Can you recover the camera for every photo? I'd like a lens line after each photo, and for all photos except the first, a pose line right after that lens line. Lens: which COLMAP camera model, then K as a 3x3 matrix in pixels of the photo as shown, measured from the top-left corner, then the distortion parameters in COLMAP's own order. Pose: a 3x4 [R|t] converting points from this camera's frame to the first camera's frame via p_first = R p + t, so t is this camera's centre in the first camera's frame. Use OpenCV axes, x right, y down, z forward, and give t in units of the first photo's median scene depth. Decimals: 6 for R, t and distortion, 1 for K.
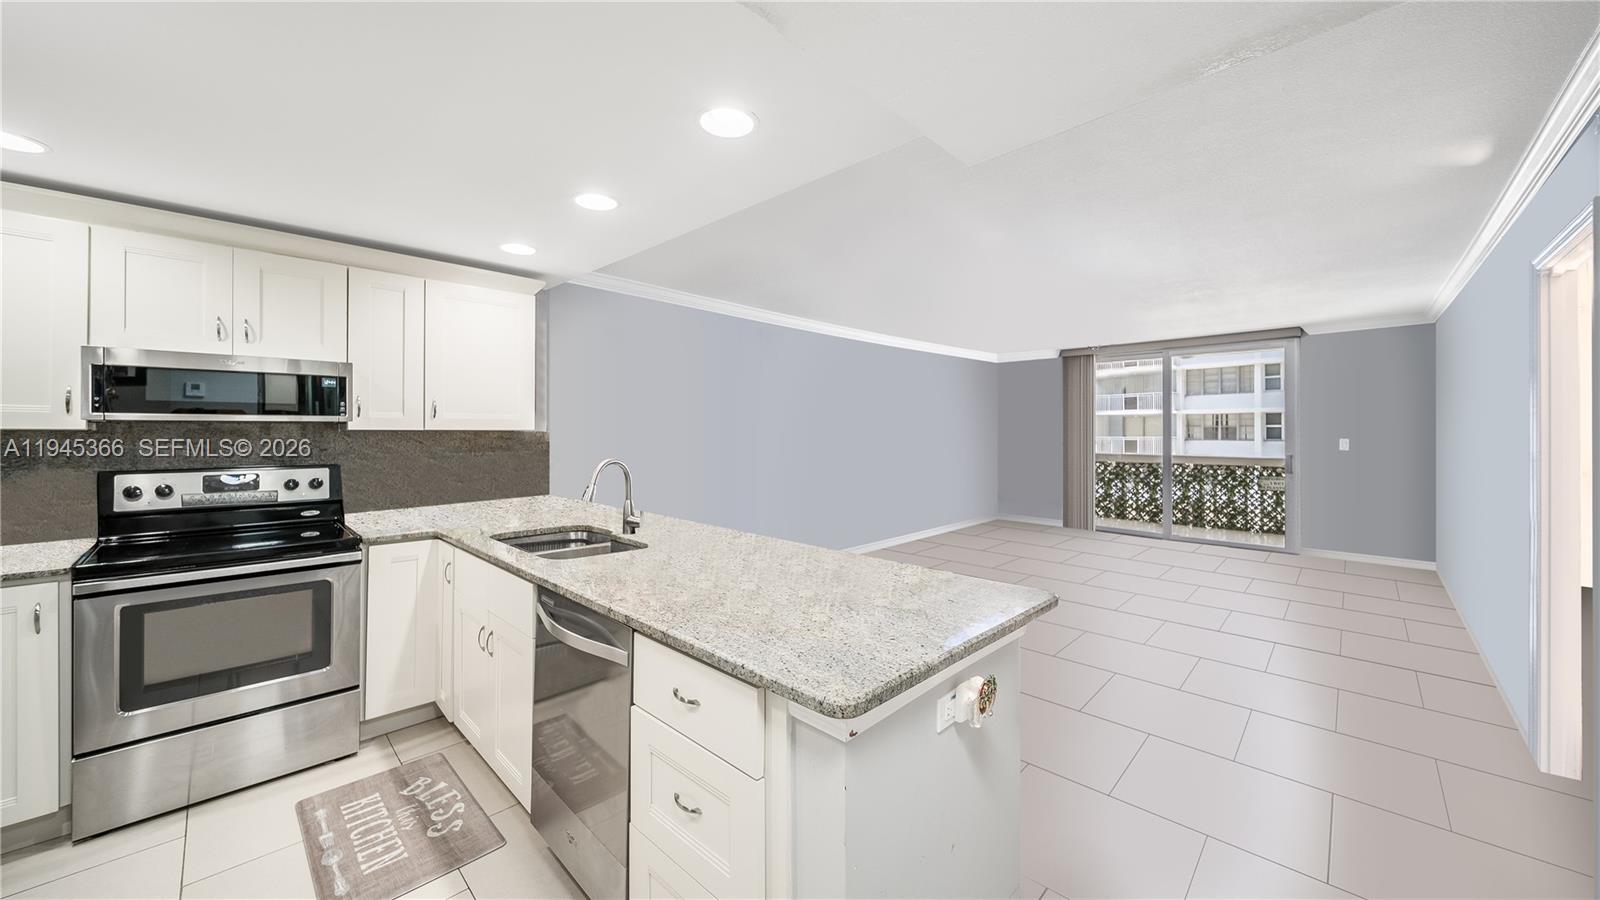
lens RADIAL K [[577.6, 0, 801.3], [0, 577.6, 430.9], [0, 0, 1]] dist [-0.000215, -0.000026]
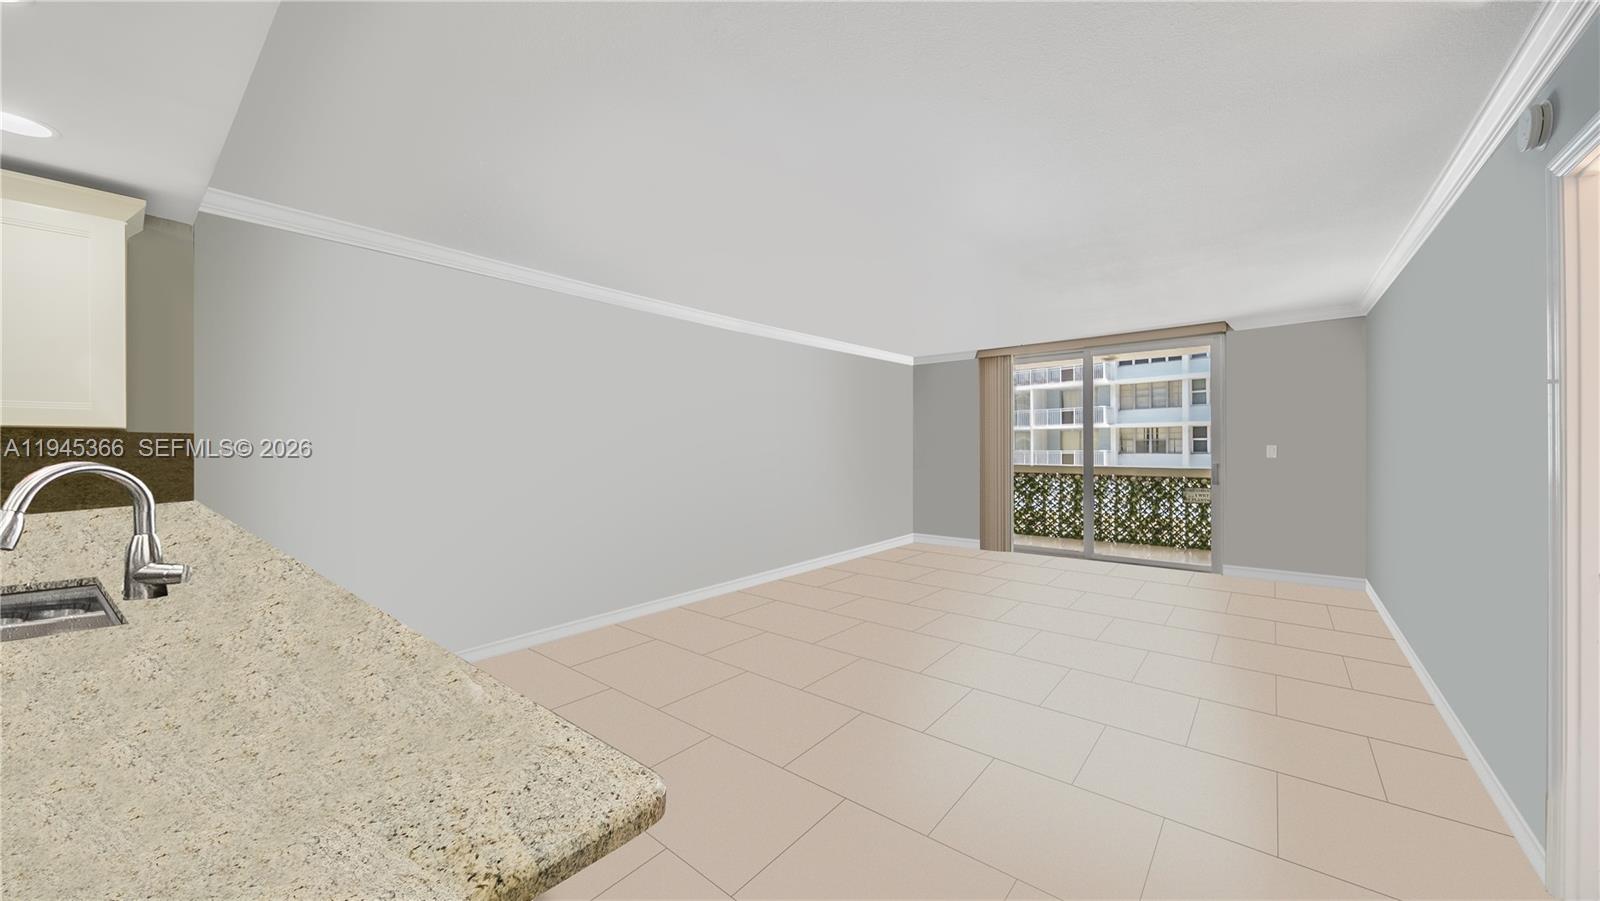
lens RADIAL K [[571.2, 0, 800.0], [0, 571.2, 450.5], [0, 0, 1]] dist [-0.007710, -0.000100]
pose [[0.997352, -0.004332, 0.072596, 0.104726], [0.003933, 0.999976, 0.005636, 0.010391], [-0.072618, -0.005336, 0.997346, 0.125343]]
